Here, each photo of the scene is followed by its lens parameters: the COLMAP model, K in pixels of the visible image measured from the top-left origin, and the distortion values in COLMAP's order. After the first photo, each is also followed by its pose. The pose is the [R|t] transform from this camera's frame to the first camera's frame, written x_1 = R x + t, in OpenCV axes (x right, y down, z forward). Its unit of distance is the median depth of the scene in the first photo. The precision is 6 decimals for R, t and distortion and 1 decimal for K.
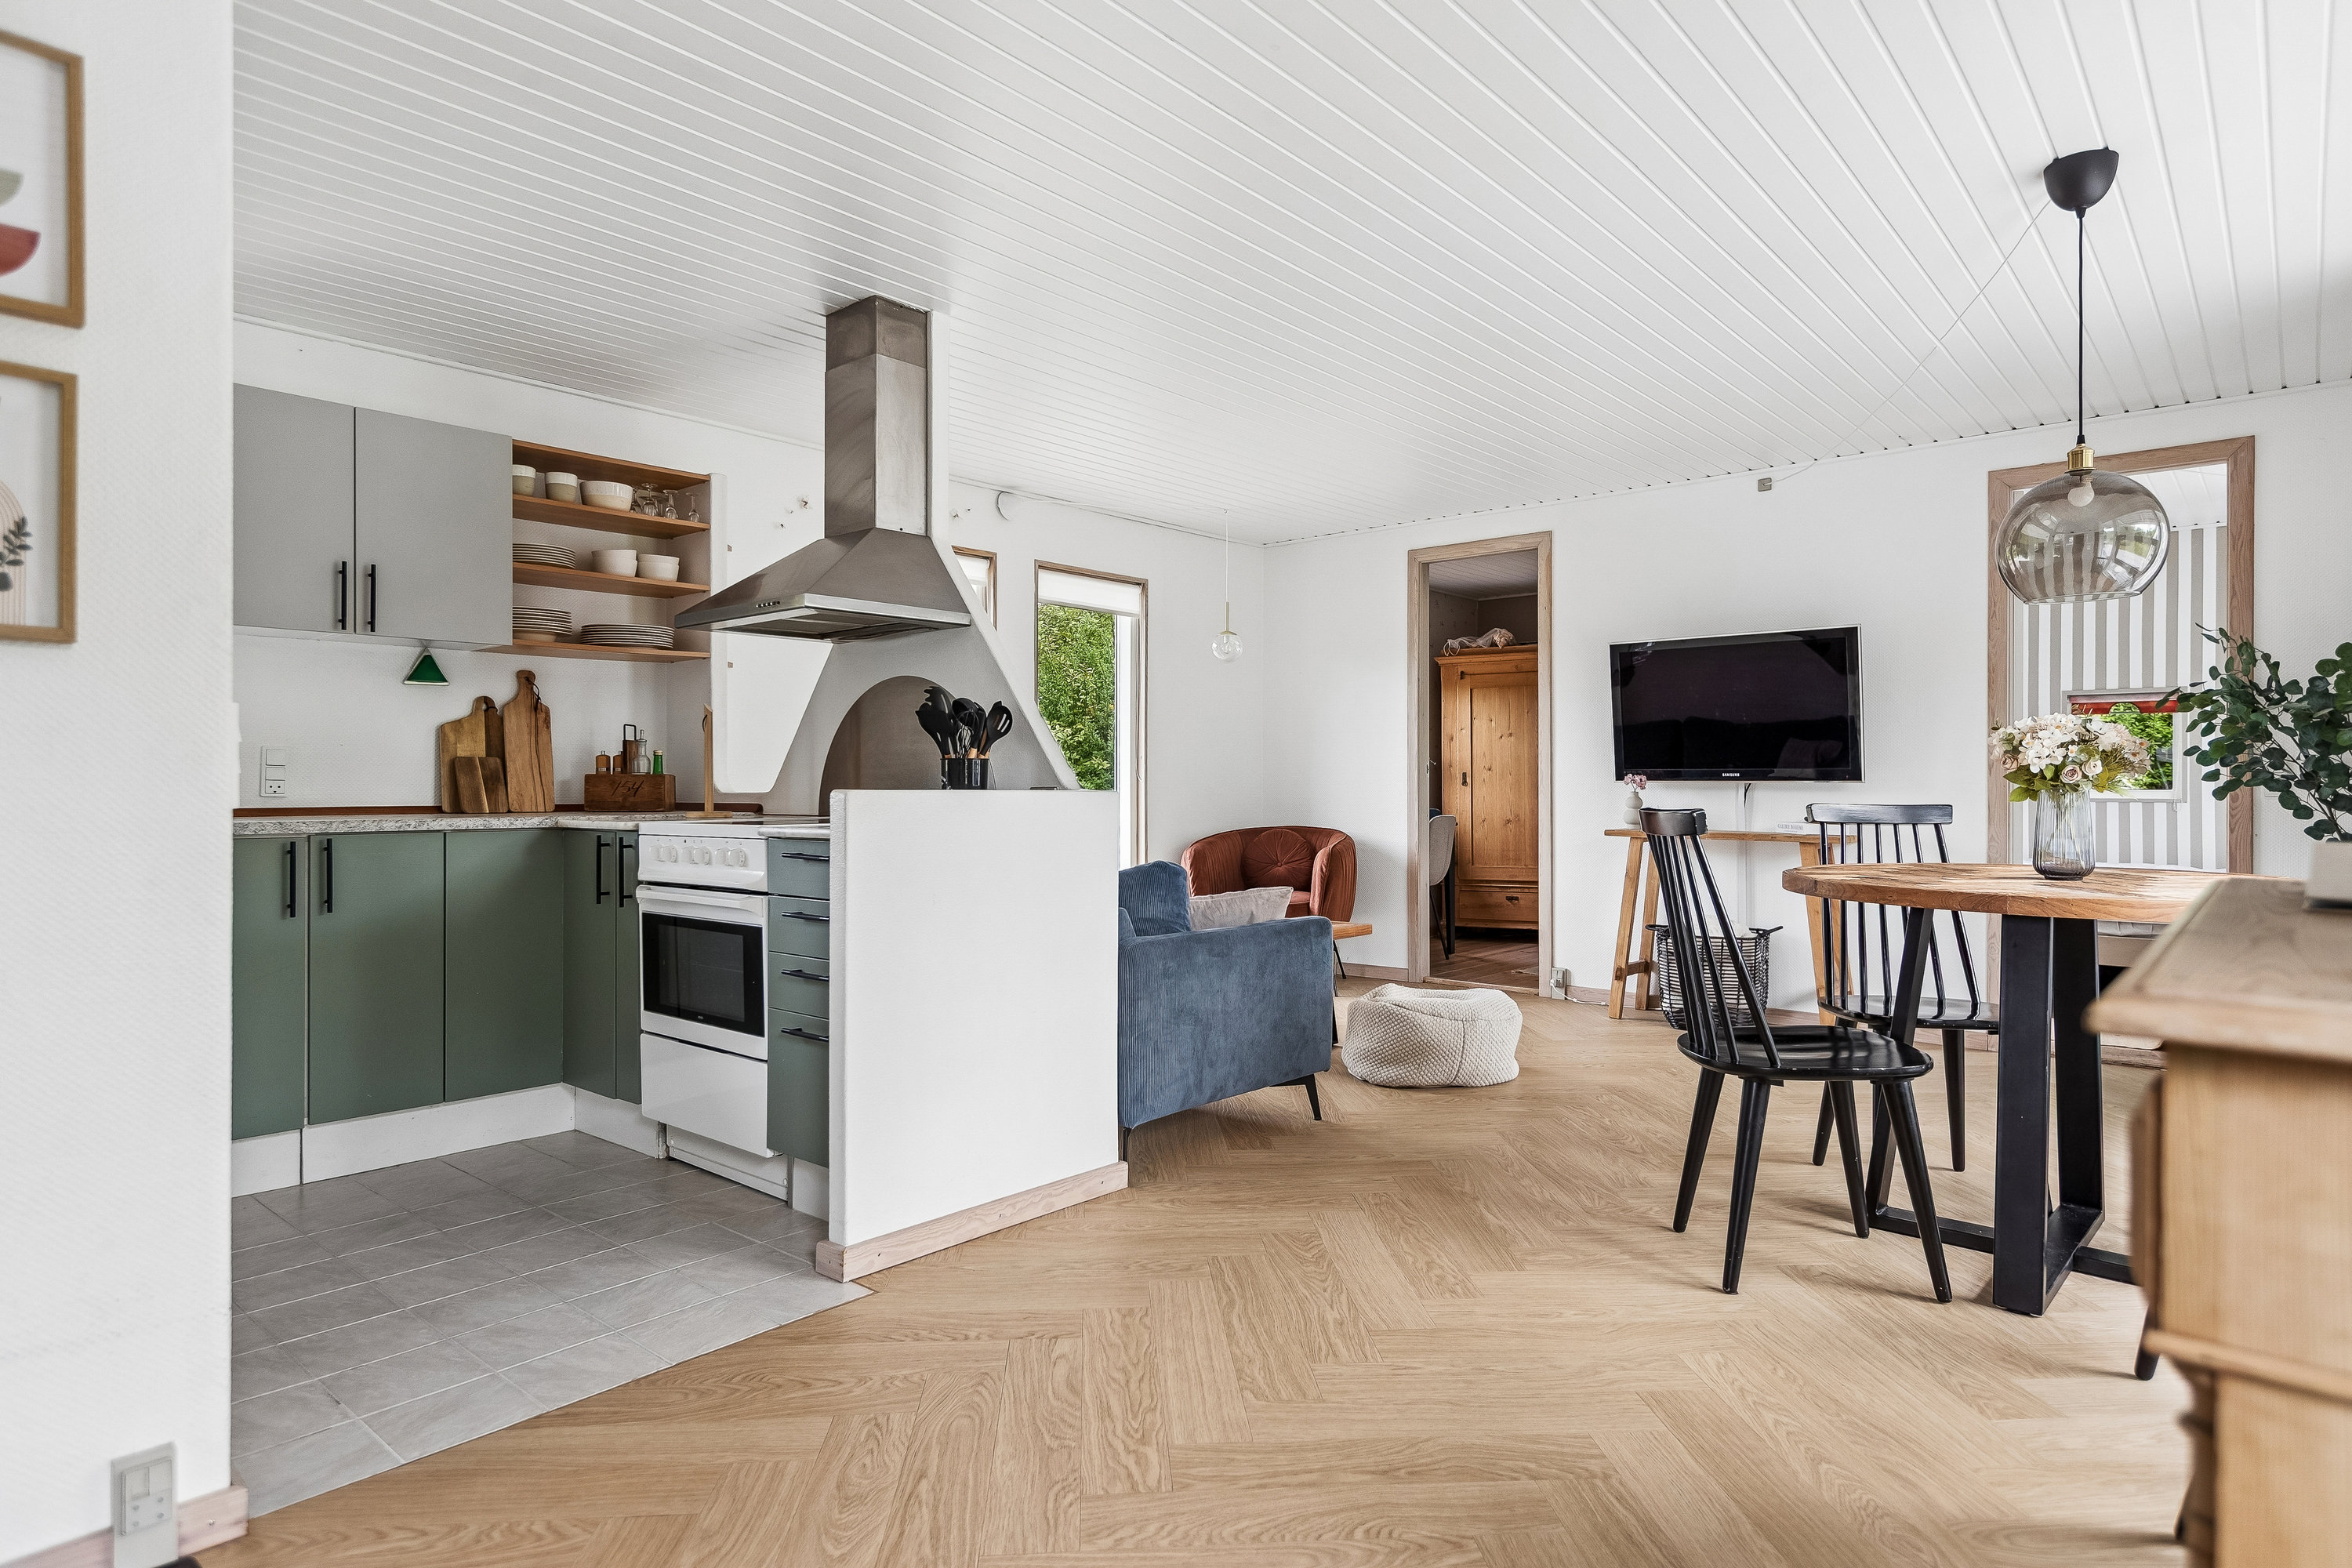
lens RADIAL K [[1290.5, 0, 1144.5], [0, 1290.5, 808.3], [0, 0, 1]] dist [0.009421, -0.001838]
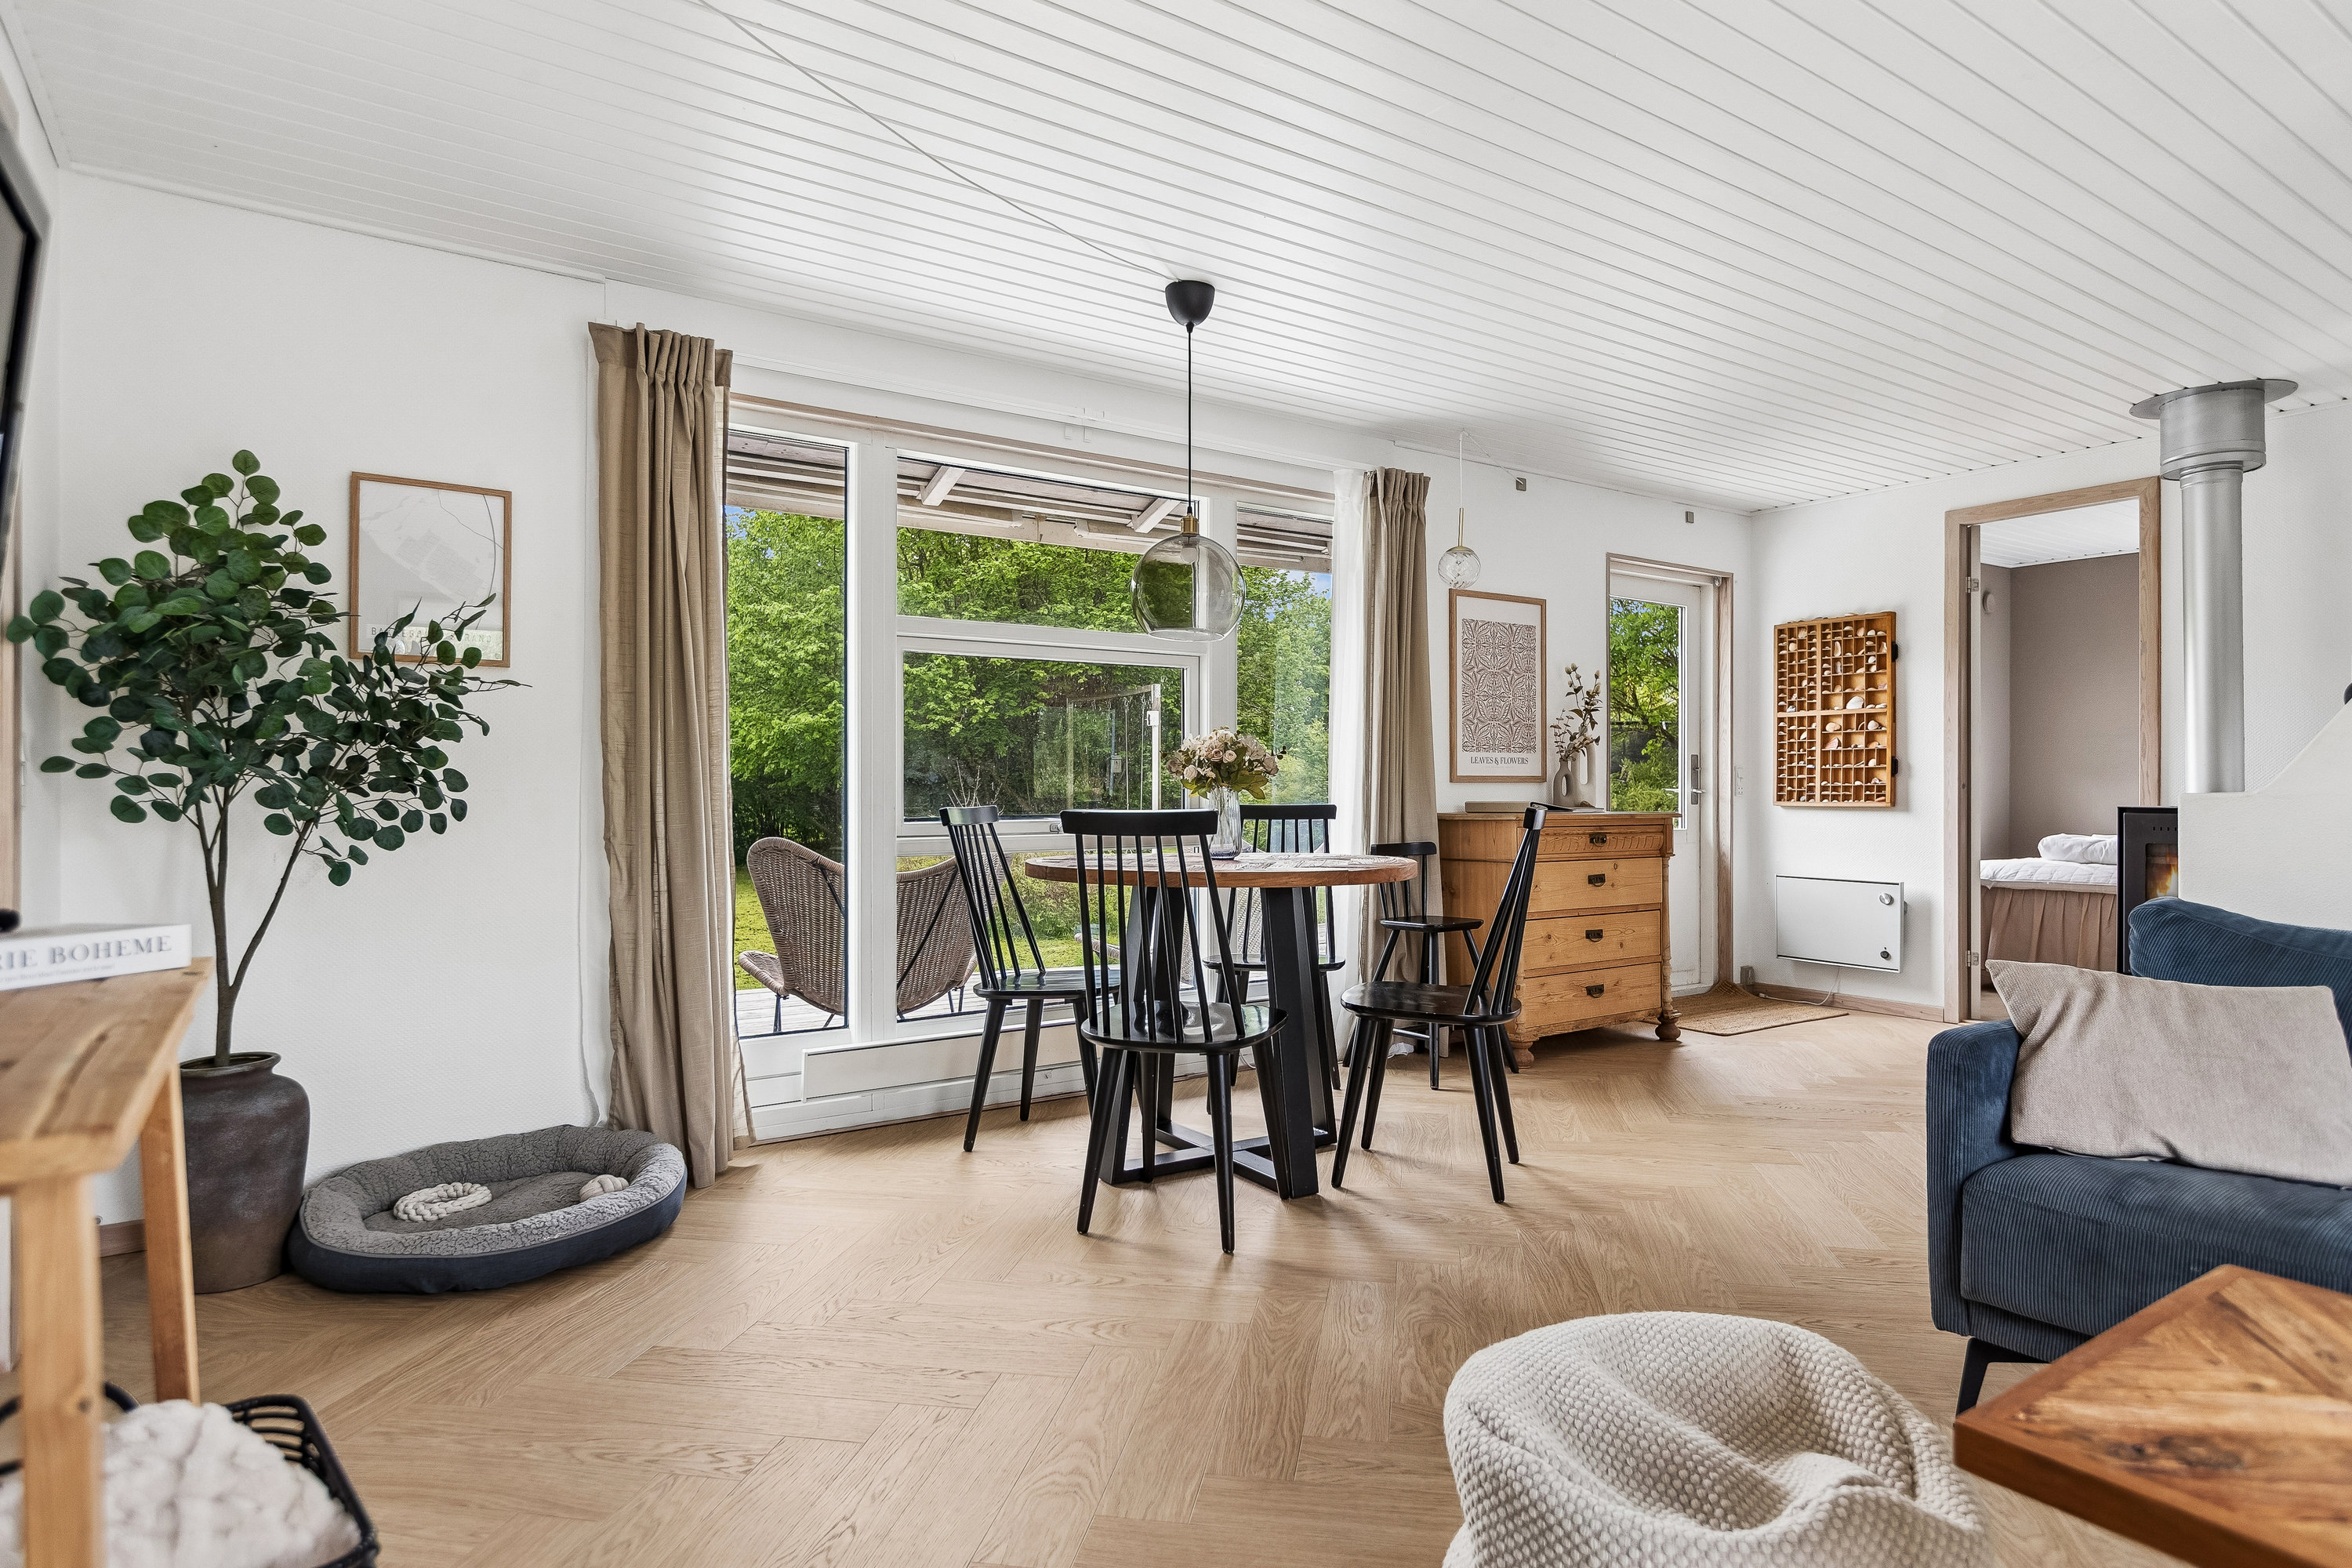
lens RADIAL K [[1290.5, 0, 1186.5], [0, 1290.5, 786.2], [0, 0, 1]] dist [0.009421, -0.001838]
pose [[-0.975115, -0.000297, 0.221701, 0.356377], [0.003492, 0.999855, 0.016696, -0.029589], [-0.221674, 0.017055, -0.974972, 1.739471]]
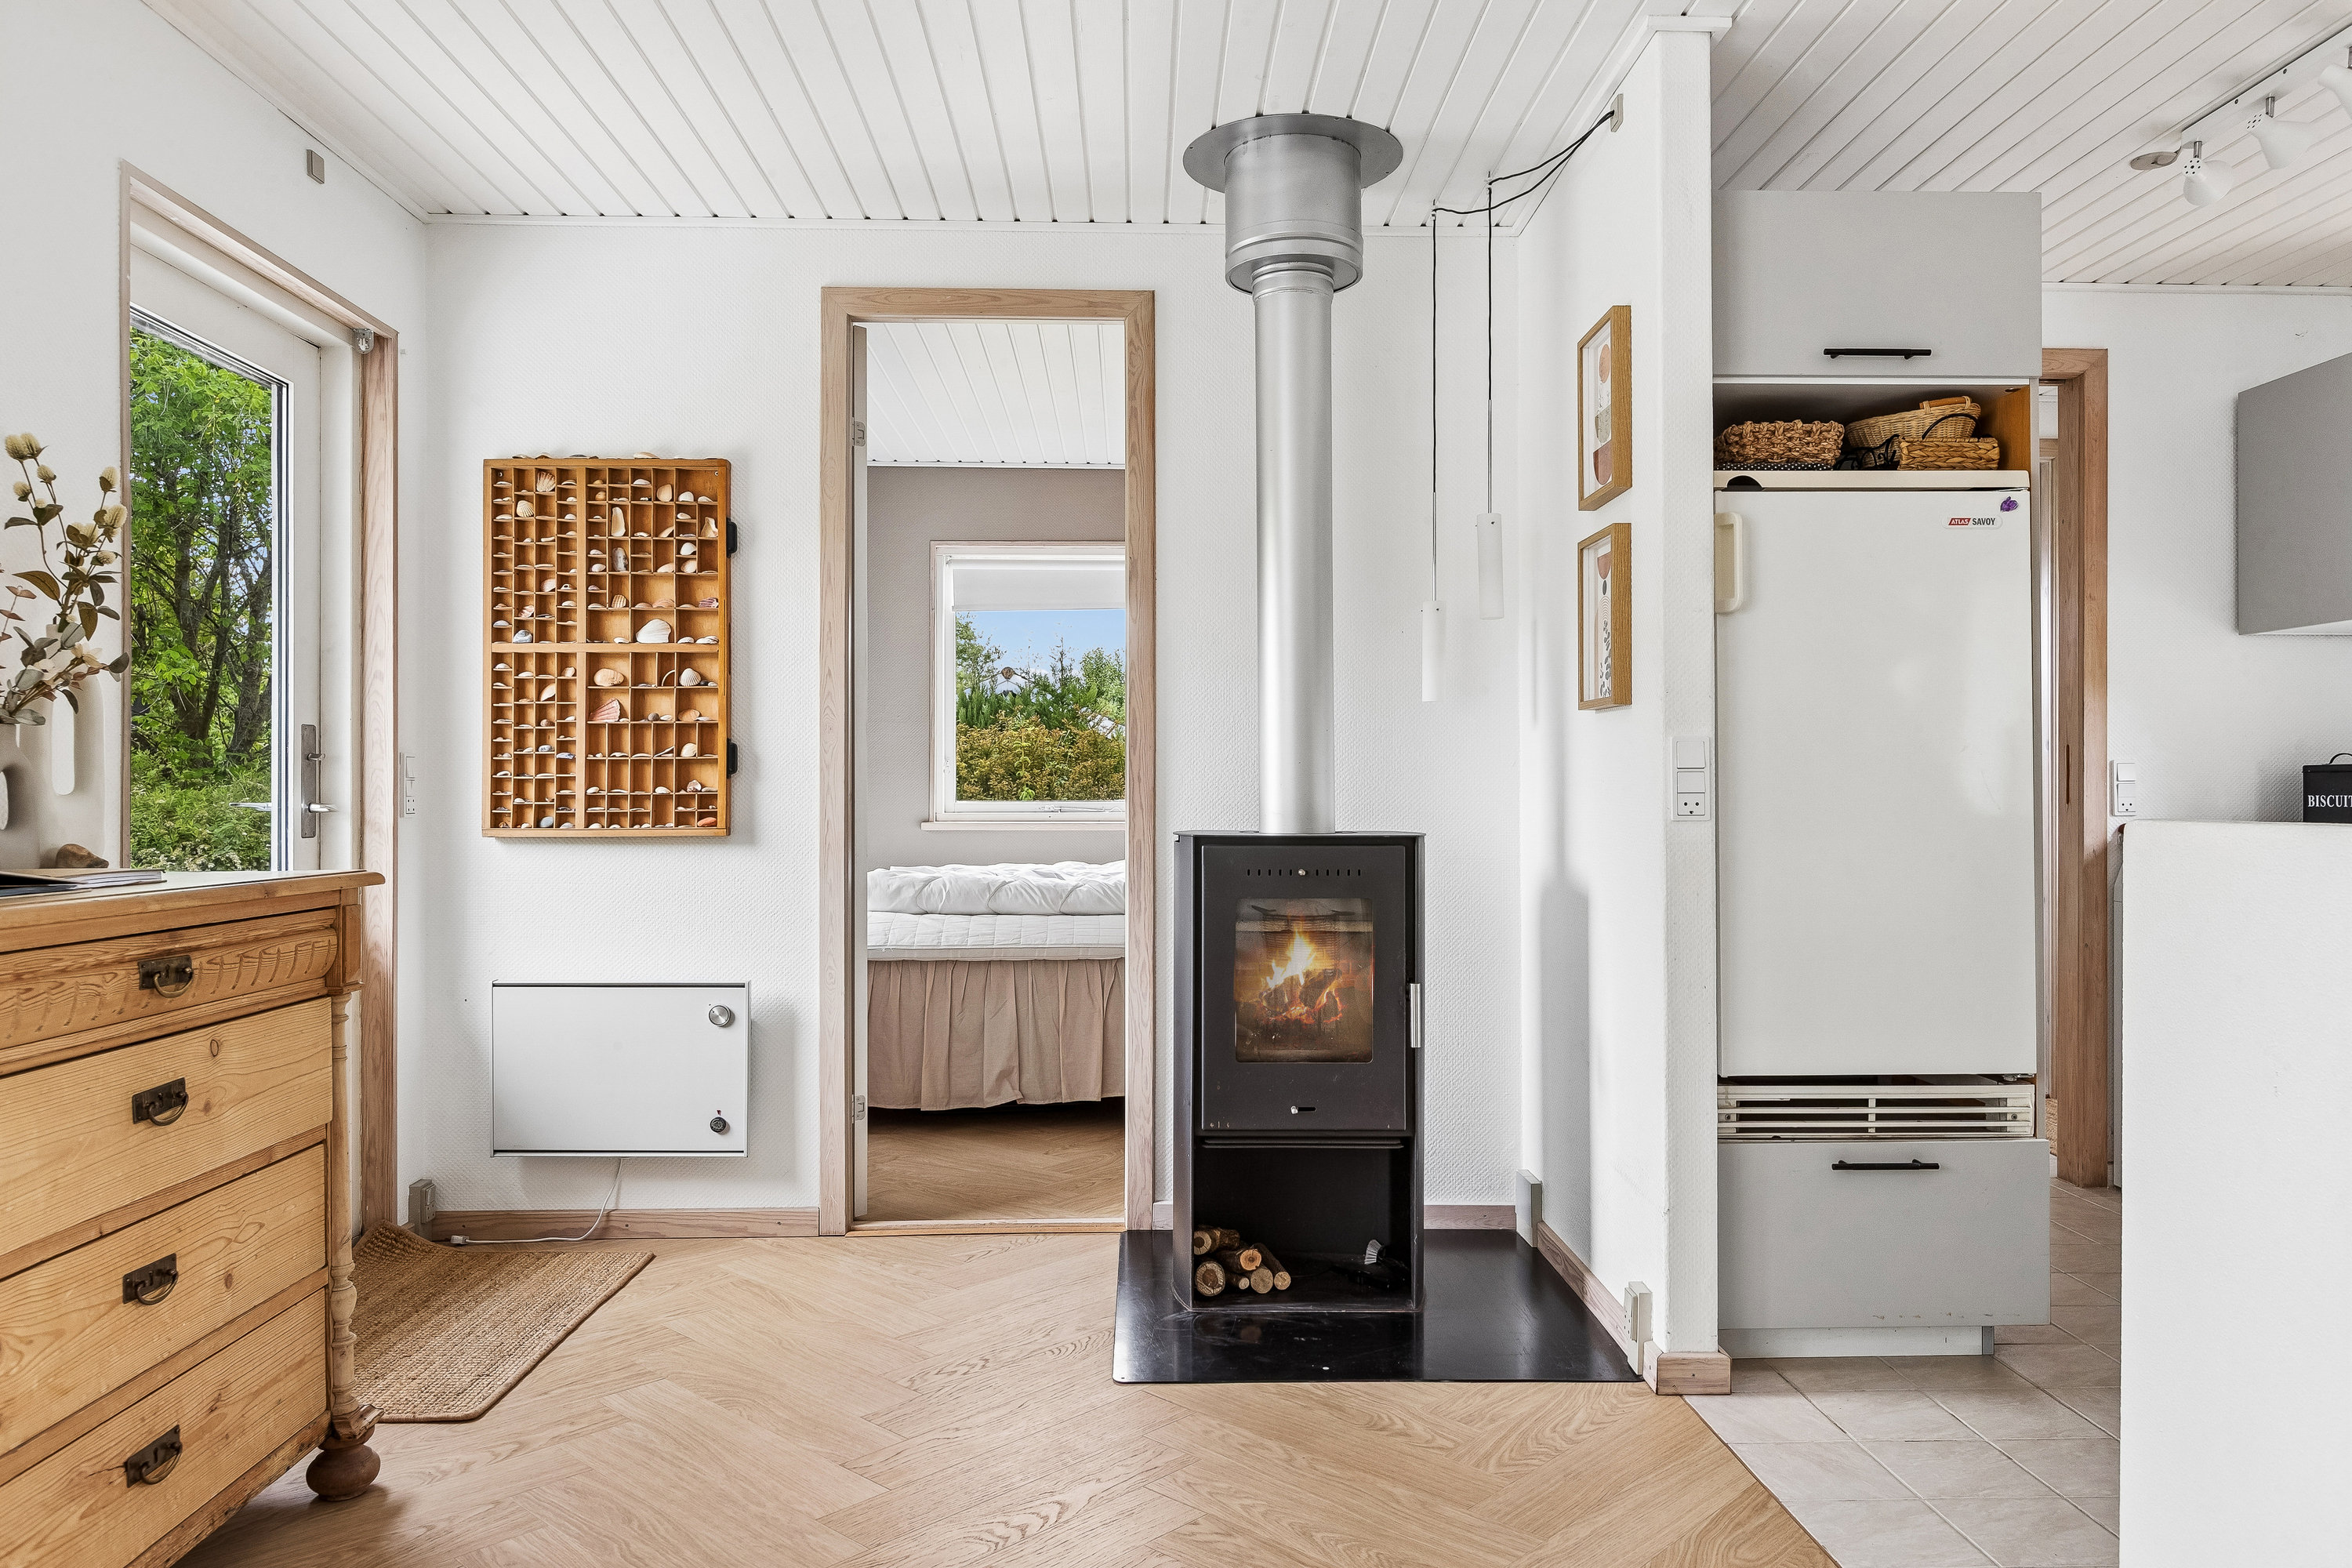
lens RADIAL K [[1588.4, 0, 1187.5], [0, 1588.4, 782.1], [0, 0, 1]] dist [0.012218, -0.010436]
pose [[-0.717019, -0.003506, -0.697044, 0.360094], [-0.013446, 0.999871, 0.008803, -0.021292], [0.696923, 0.015685, -0.716974, 0.896007]]
